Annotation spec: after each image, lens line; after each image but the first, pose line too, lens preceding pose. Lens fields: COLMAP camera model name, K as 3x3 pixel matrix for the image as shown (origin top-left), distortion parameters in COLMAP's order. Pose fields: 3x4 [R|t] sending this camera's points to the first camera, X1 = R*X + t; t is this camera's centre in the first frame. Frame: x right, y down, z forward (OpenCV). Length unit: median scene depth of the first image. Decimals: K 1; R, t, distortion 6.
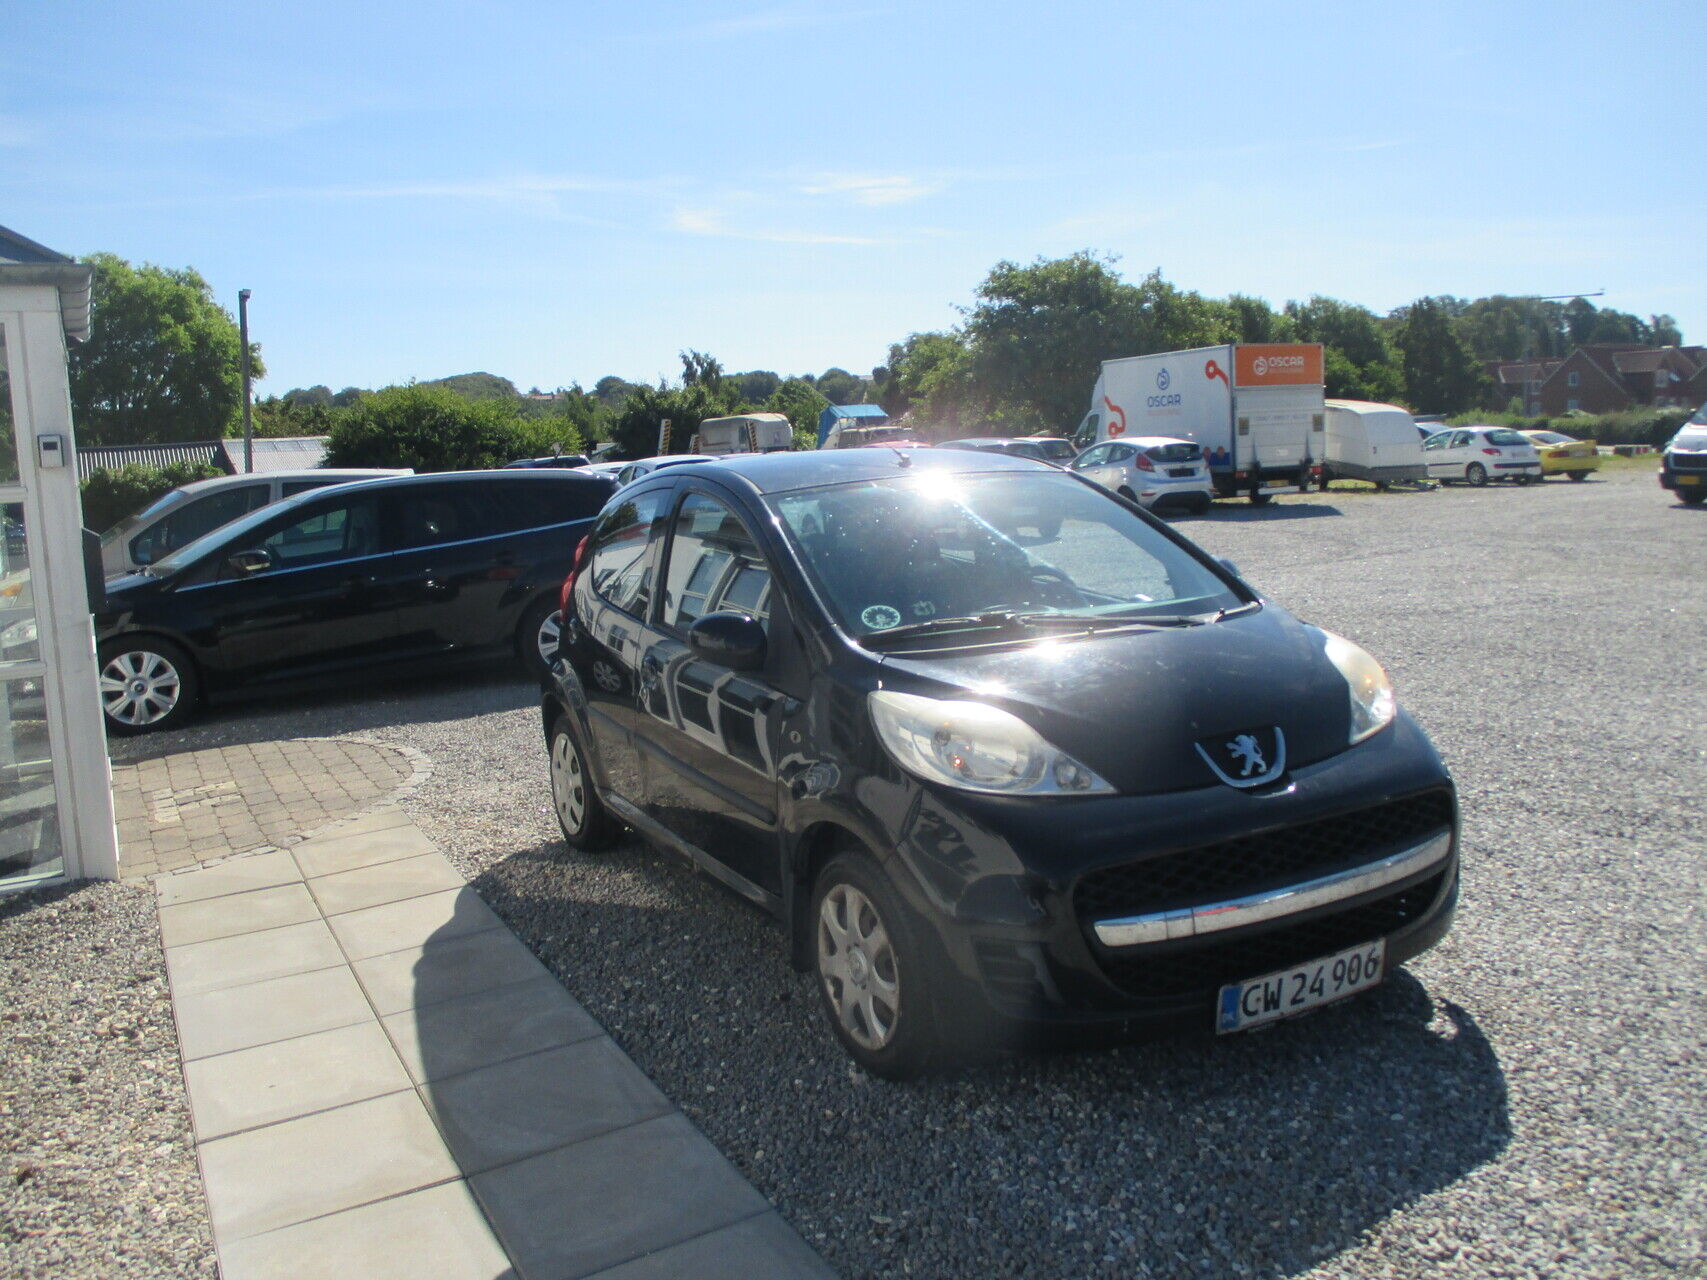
lens RADIAL K [[1447.3, 0, 831.0], [0, 1447.3, 641.9], [0, 0, 1]] dist [-0.026352, 0.003426]
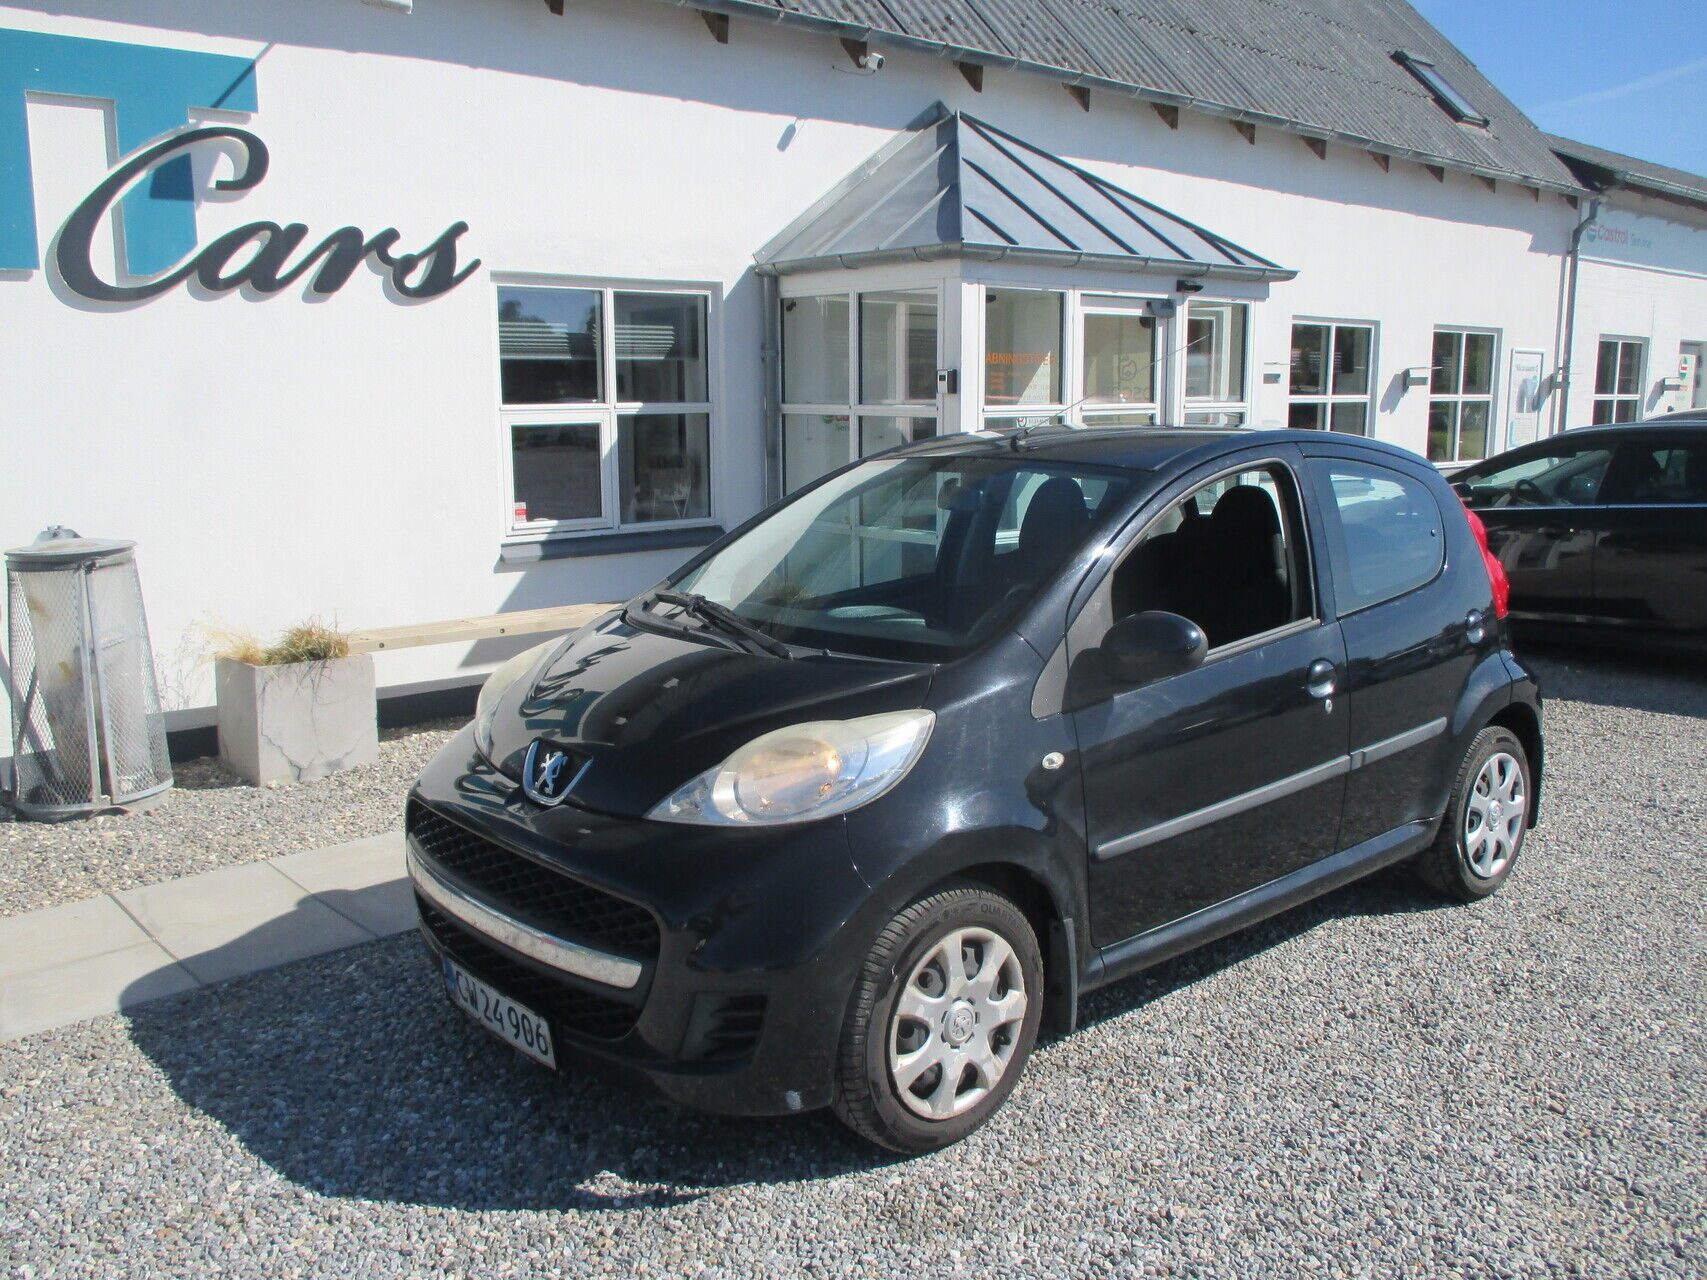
lens RADIAL K [[1435.0, 0, 847.6], [0, 1435.0, 634.1], [0, 0, 1]] dist [-0.024731, -0.003121]
pose [[0.226554, 0.216215, -0.949697, 0.501239], [-0.149142, 0.971252, 0.185544, -0.089276], [0.962512, 0.099603, 0.252288, 0.386739]]
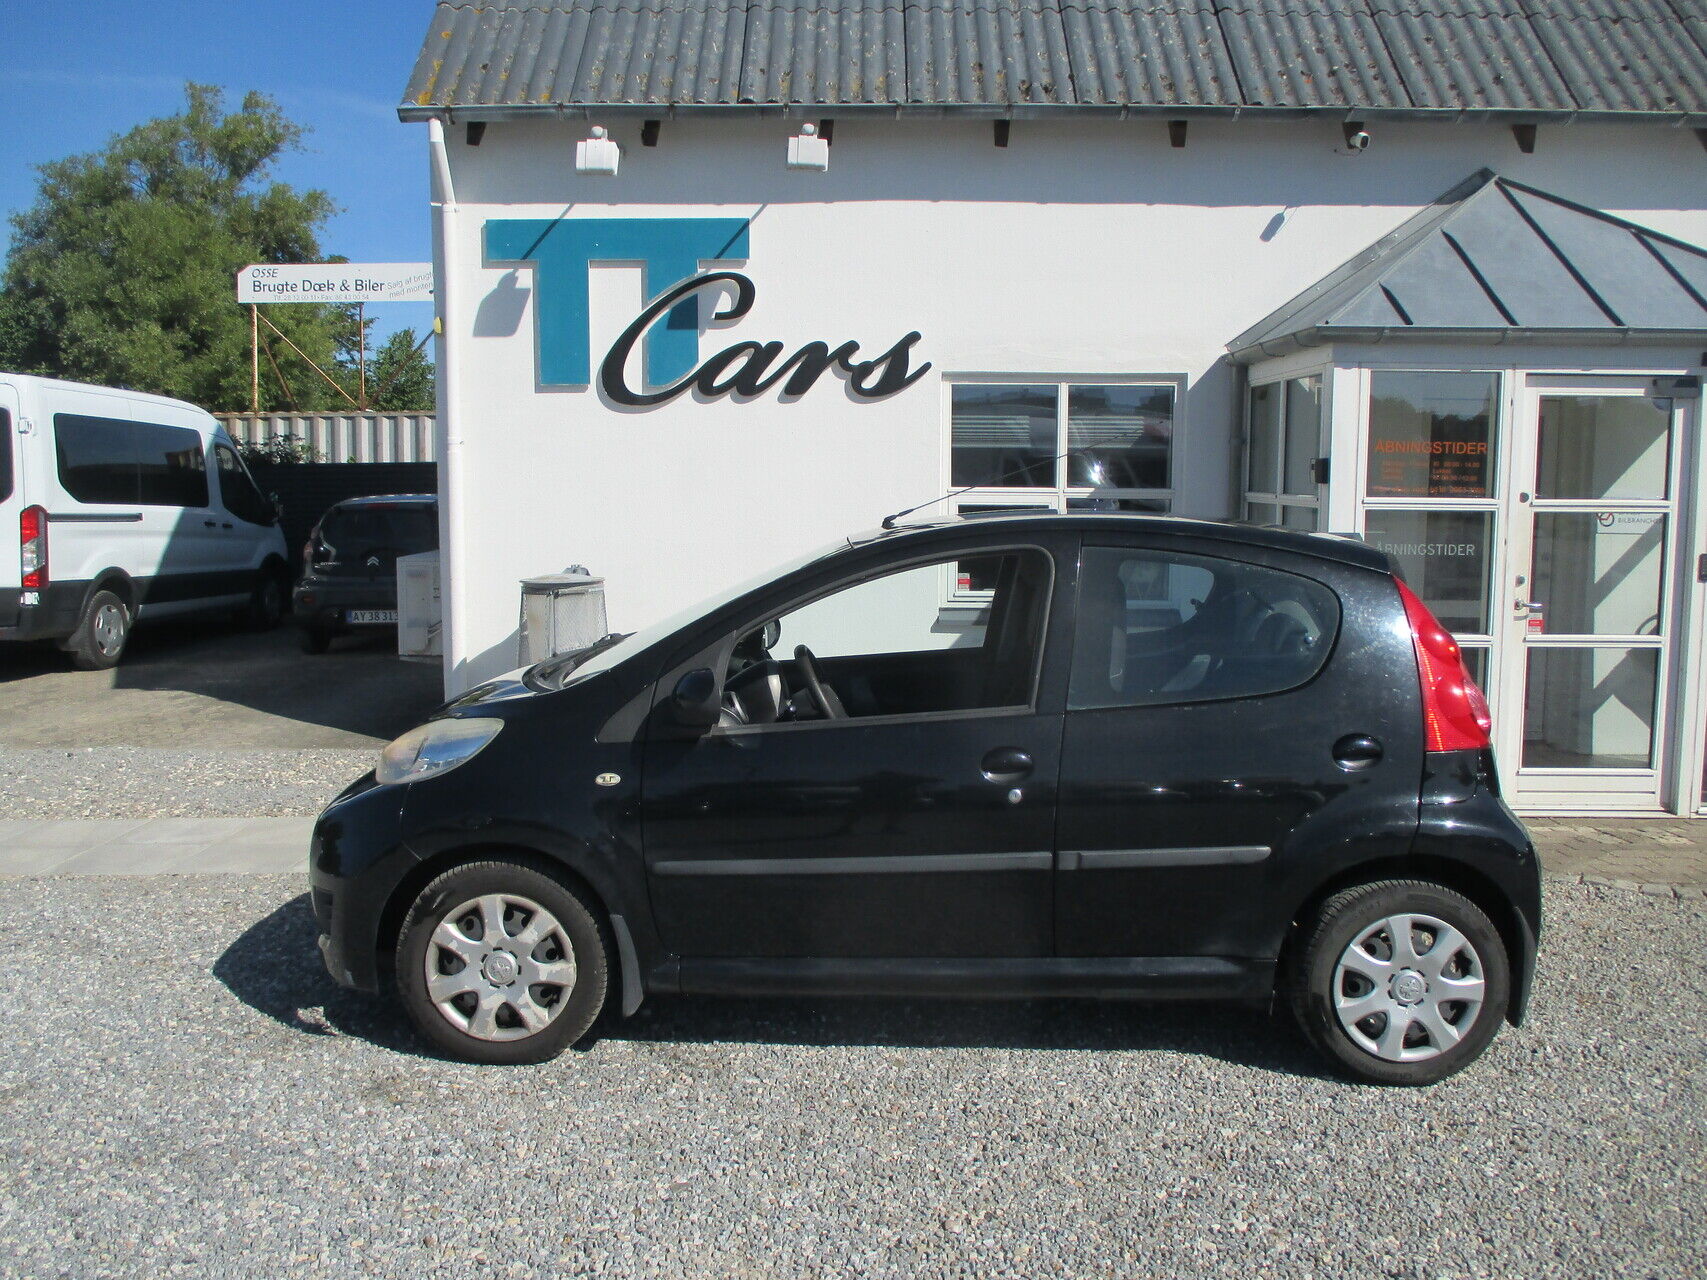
lens RADIAL K [[1435.0, 0, 847.6], [0, 1435.0, 634.1], [0, 0, 1]] dist [-0.024731, -0.003121]
pose [[-0.468854, 0.148973, -0.870622, 0.517250], [-0.109954, 0.968163, 0.224877, -0.150962], [0.876405, 0.201163, -0.437547, 0.795500]]
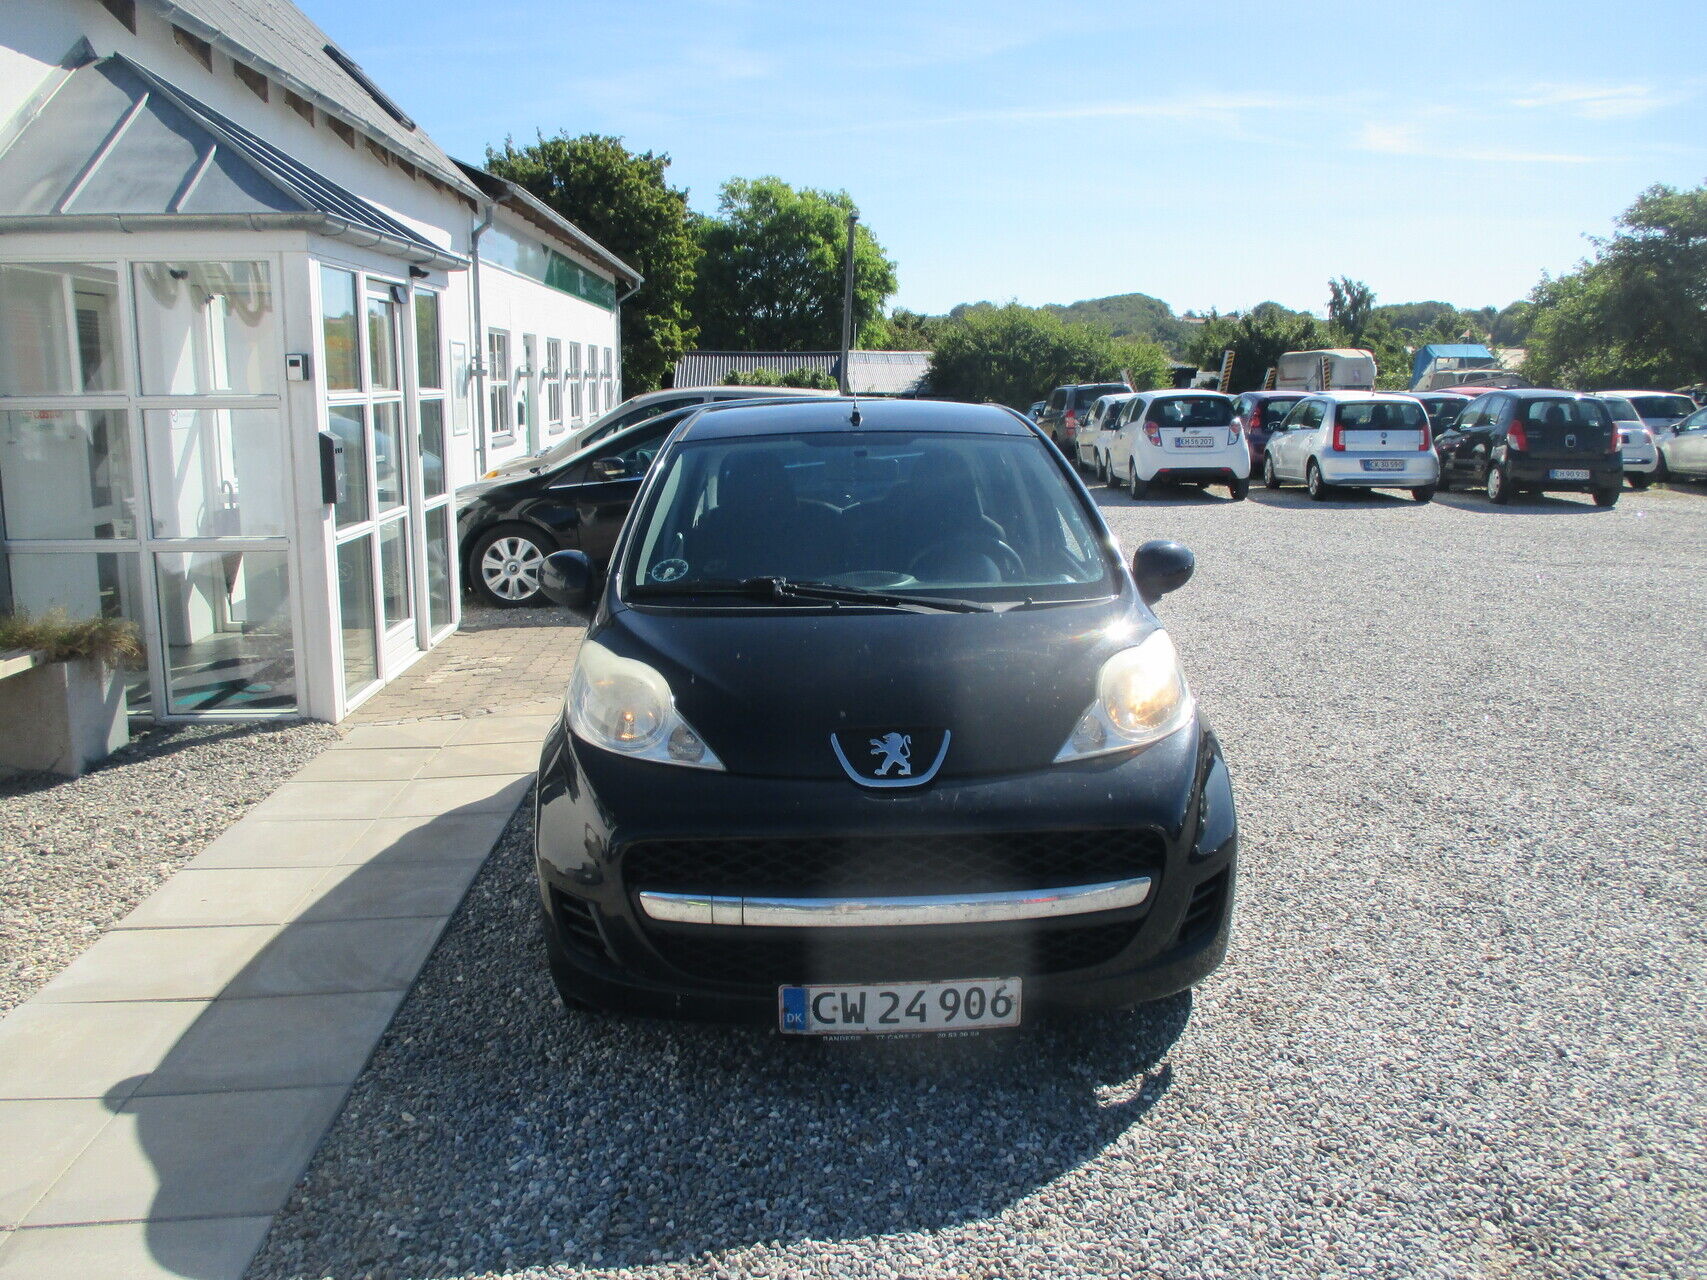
lens RADIAL K [[1449.3, 0, 854.2], [0, 1449.3, 615.3], [0, 0, 1]] dist [-0.049006, 0.045906]
pose [[0.904194, 0.115849, -0.411111, 0.264409], [-0.101413, 0.993220, 0.056837, -0.025795], [0.414908, -0.009700, 0.909812, 0.054805]]
